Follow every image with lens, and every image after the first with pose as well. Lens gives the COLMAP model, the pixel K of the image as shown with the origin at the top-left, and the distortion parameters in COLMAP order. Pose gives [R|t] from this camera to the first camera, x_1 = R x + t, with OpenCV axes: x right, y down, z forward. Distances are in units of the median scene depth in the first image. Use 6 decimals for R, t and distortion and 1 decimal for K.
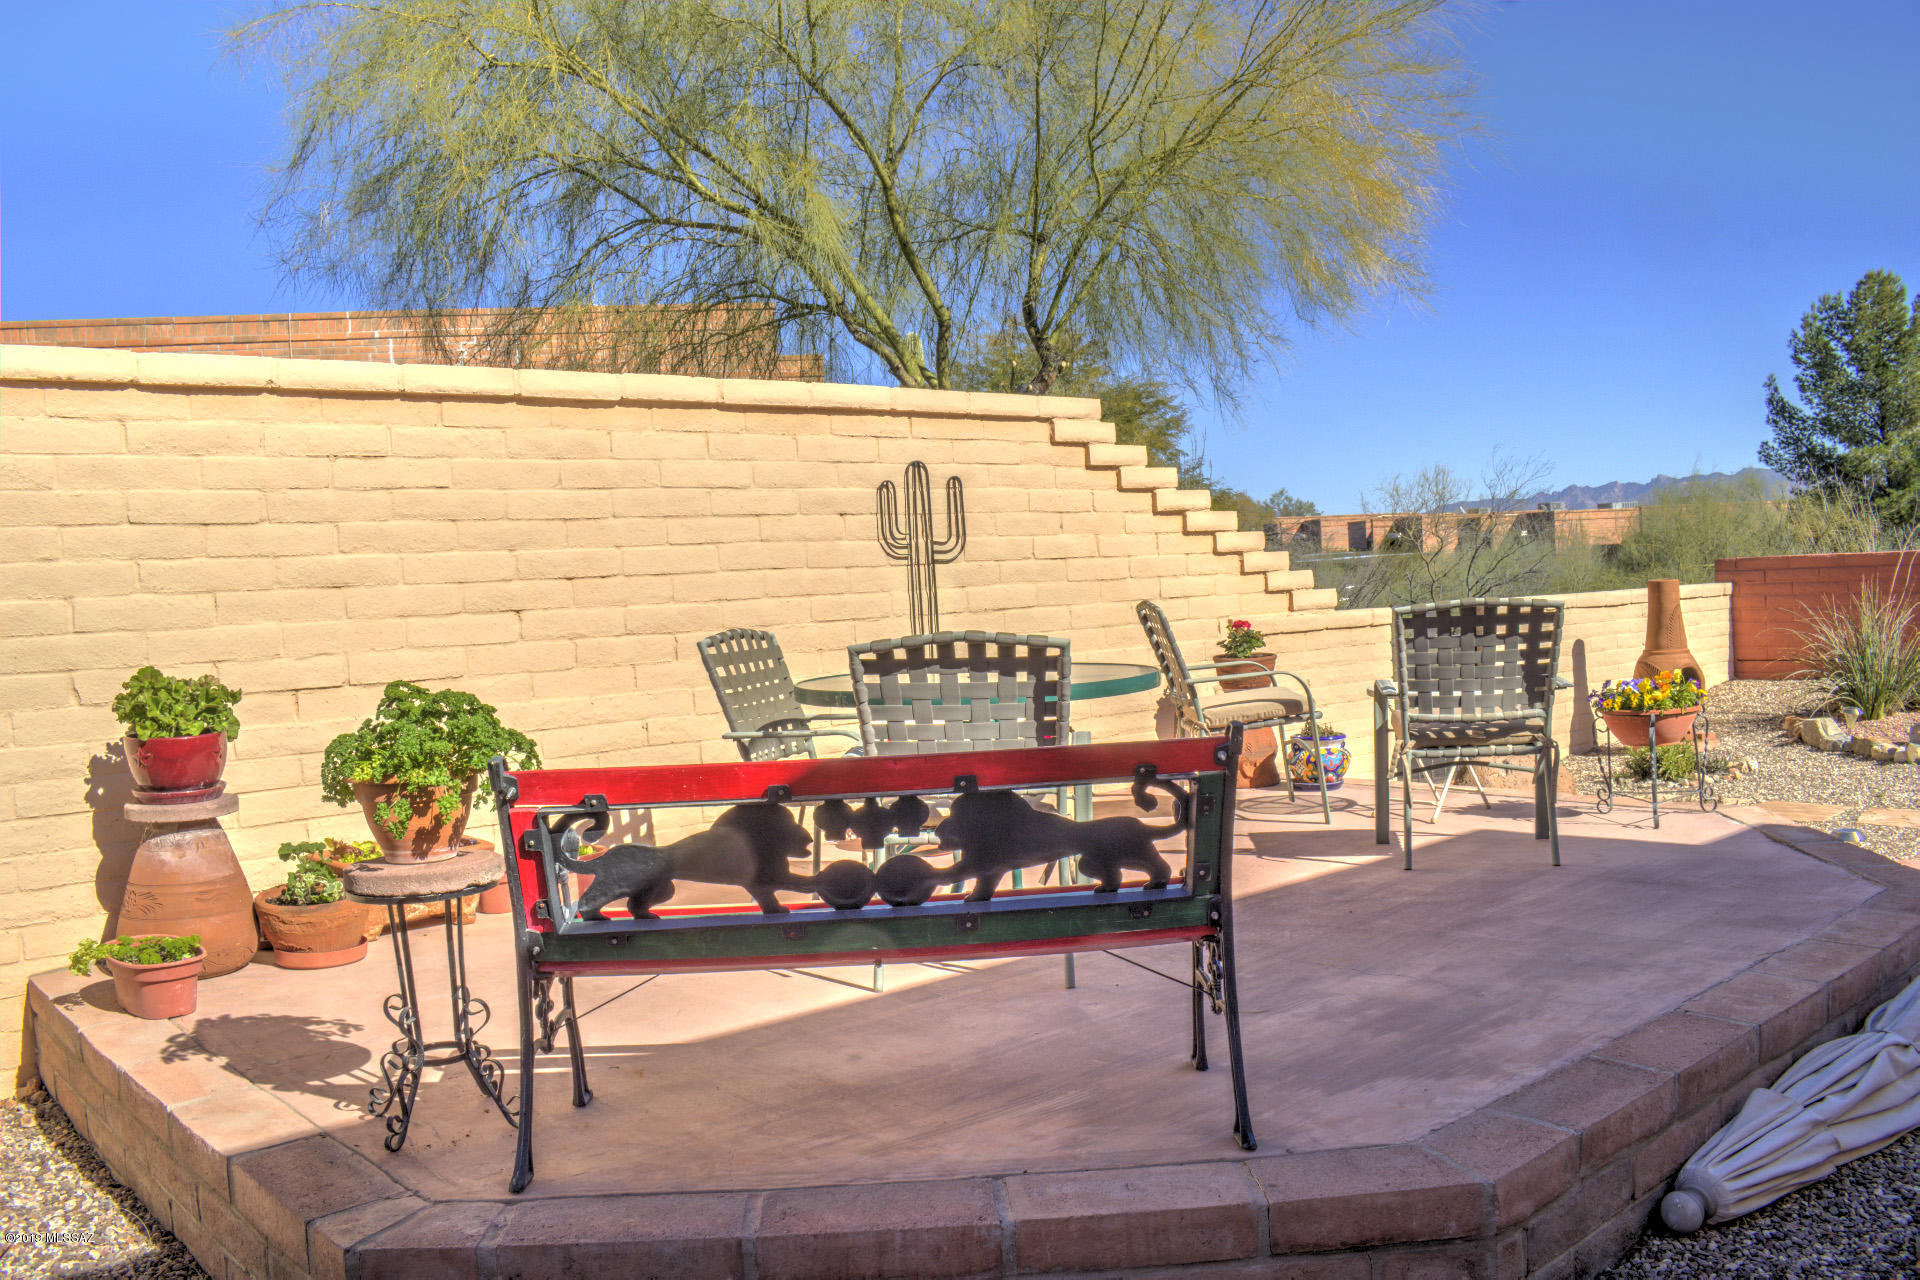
lens RADIAL K [[1591.2, 0, 959.9], [0, 1591.2, 576.7], [0, 0, 1]] dist [-0.145569, 0.106410]
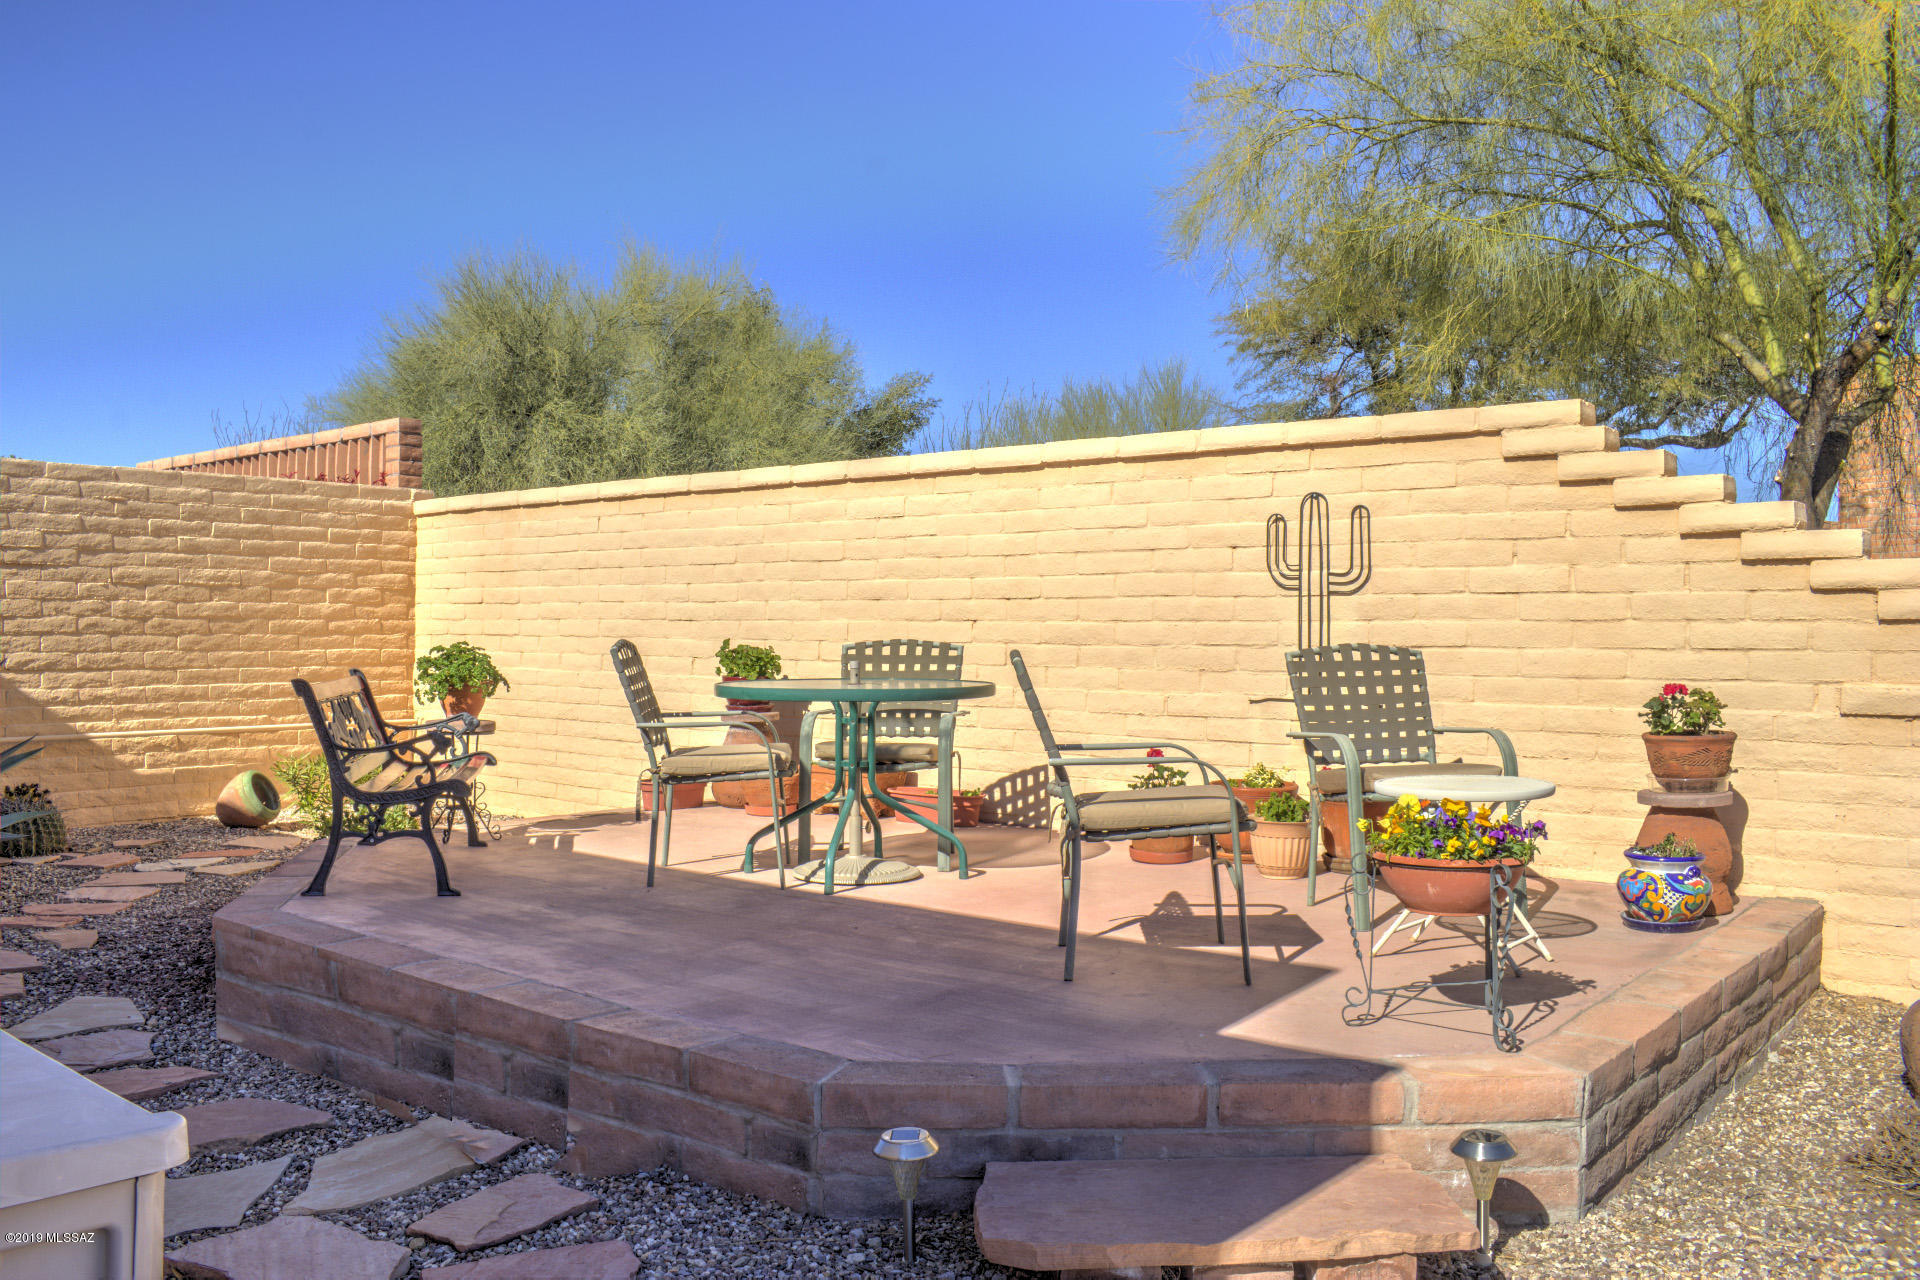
lens RADIAL K [[1591.2, 0, 959.9], [0, 1591.2, 576.7], [0, 0, 1]] dist [-0.145569, 0.106410]
pose [[0.154565, 0.000651, -0.987982, 1.008076], [-0.026269, 0.999649, -0.003451, -0.011115], [0.987633, 0.026487, 0.154528, 0.683793]]
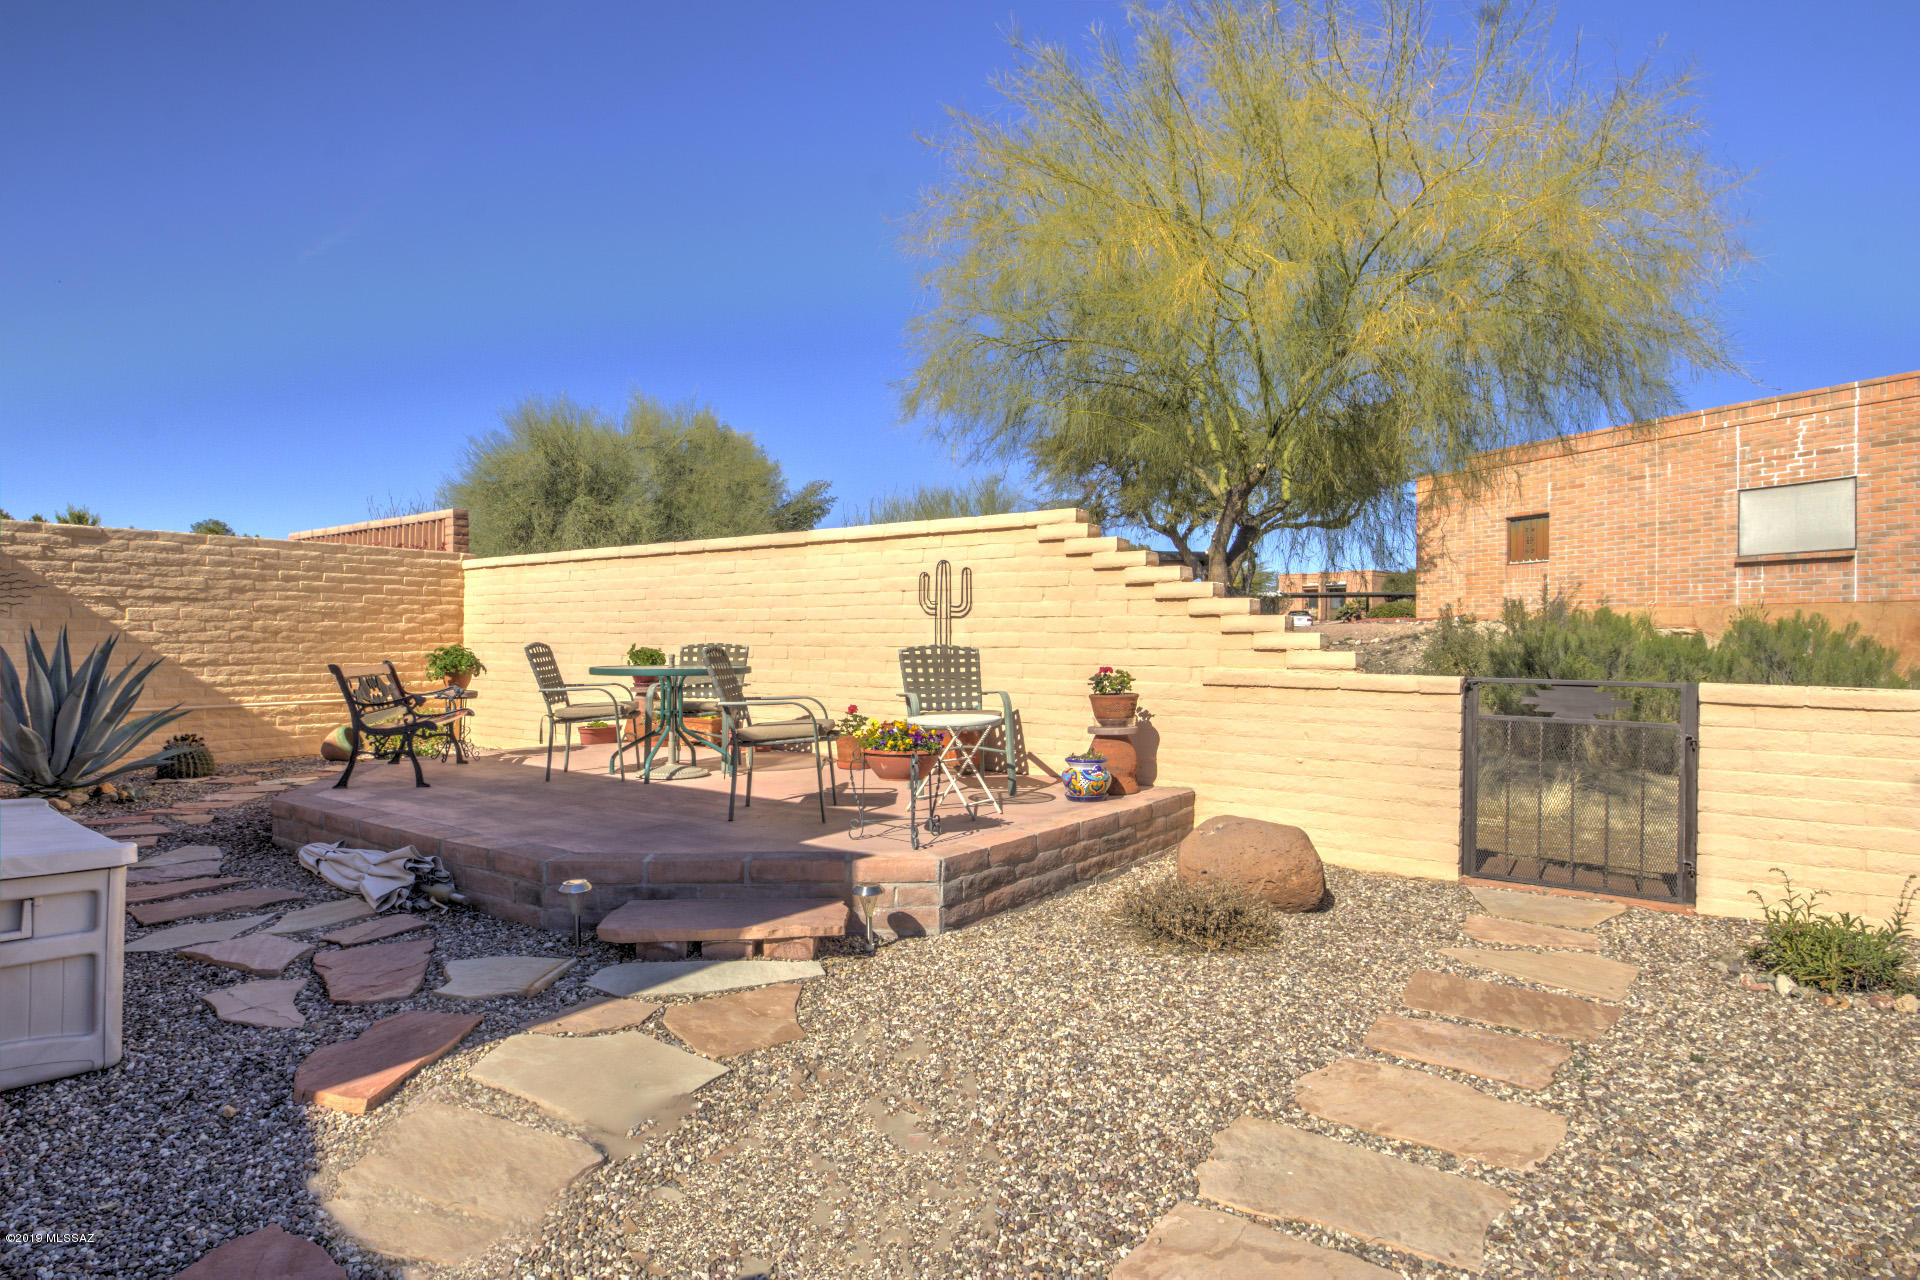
lens RADIAL K [[1045.9, 0, 956.5], [0, 1045.9, 627.8], [0, 0, 1]] dist [-0.004411, -0.000632]
pose [[0.198232, 0.018255, -0.979985, 1.223007], [-0.028479, 0.999512, 0.012858, -0.013657], [0.979741, 0.025360, 0.198655, 0.855882]]
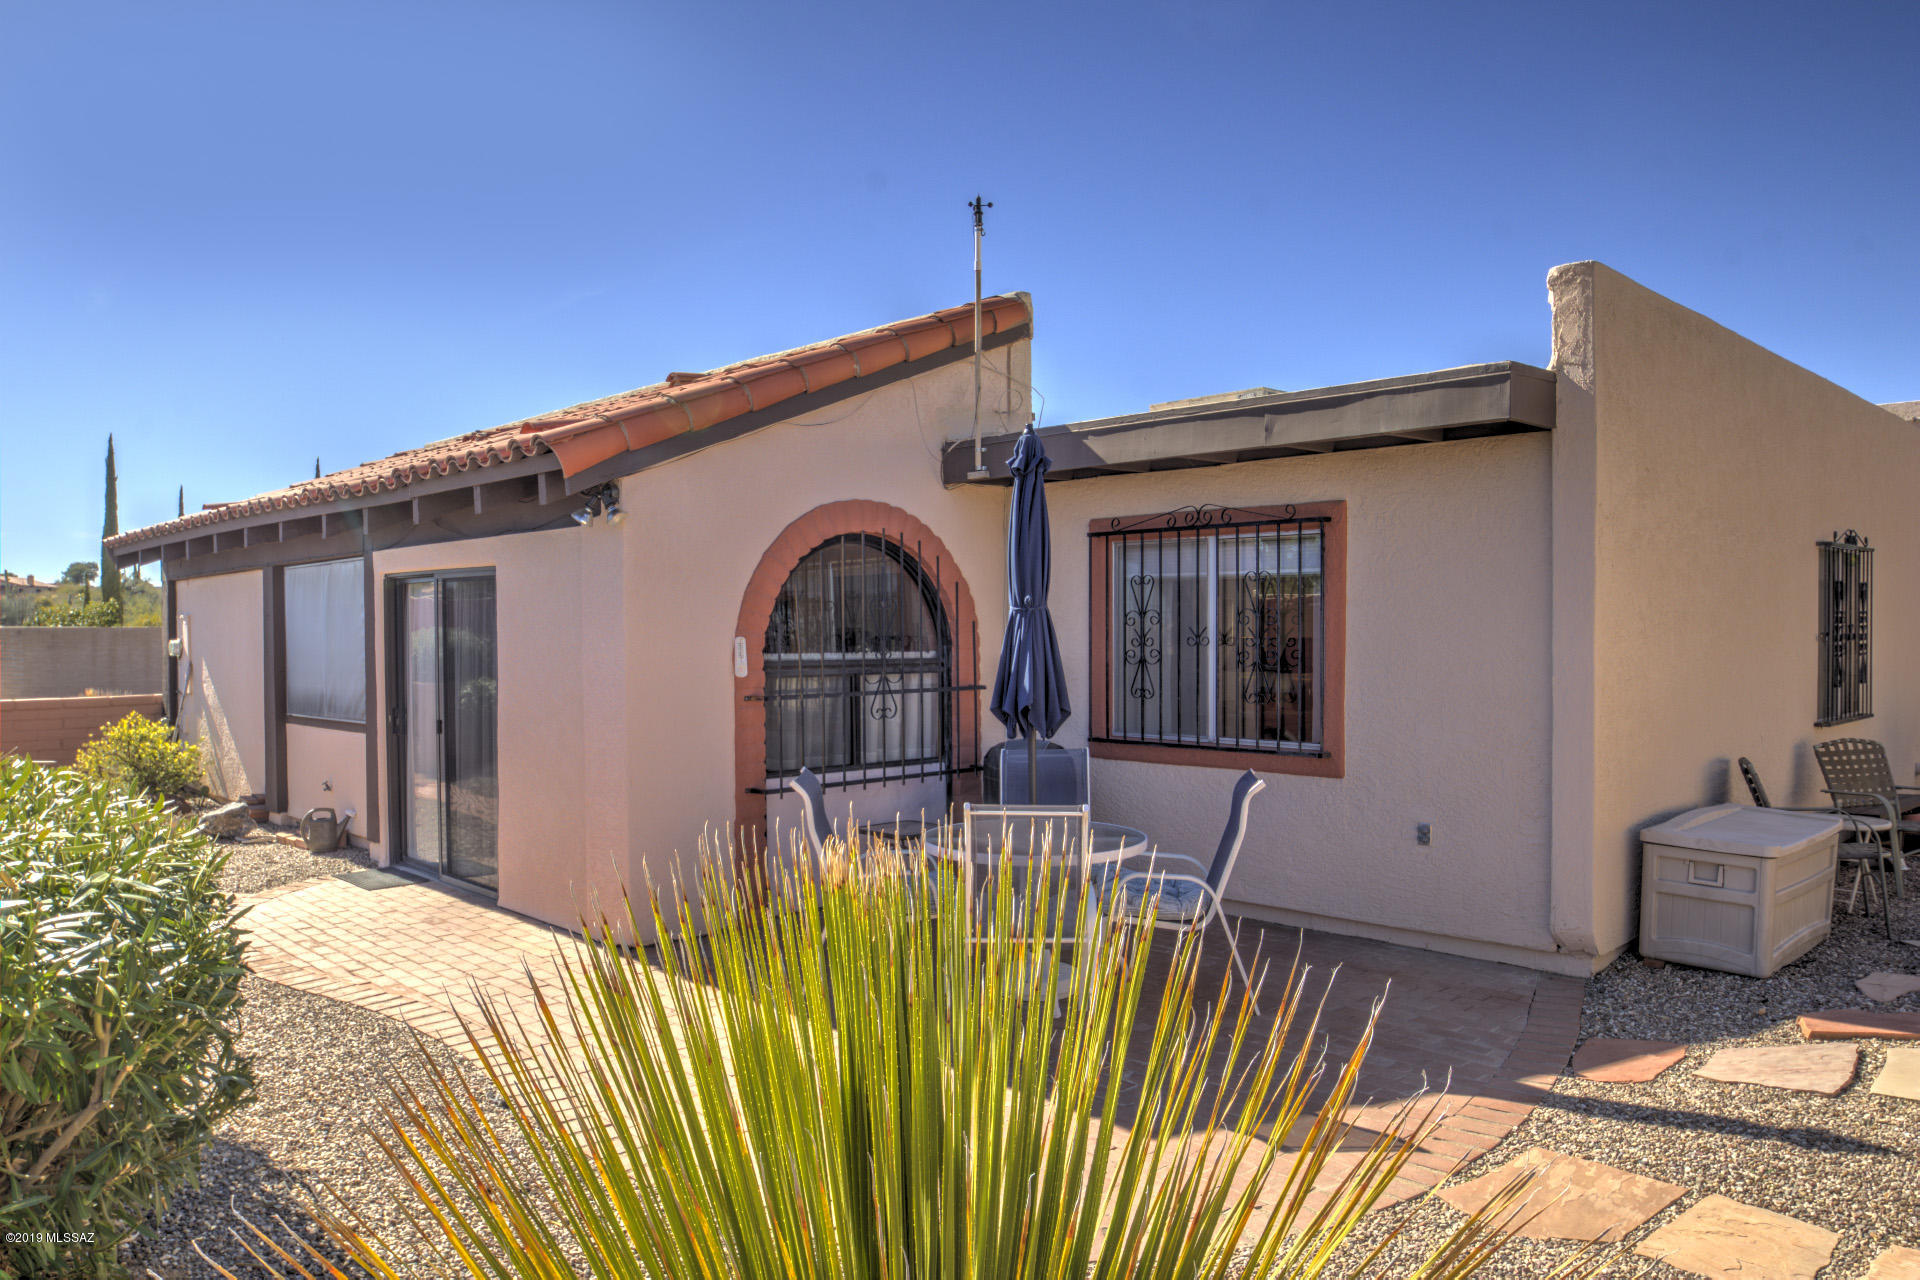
lens RADIAL K [[1376.6, 0, 960.0], [0, 1376.6, 640.0], [0, 0, 1]] dist [-0.031967, 0.000810]
pose [[-0.996942, 0.032719, -0.070971, 1.358619], [0.030404, 0.998978, 0.033460, -0.105456], [0.071993, 0.031199, -0.996917, 1.553437]]
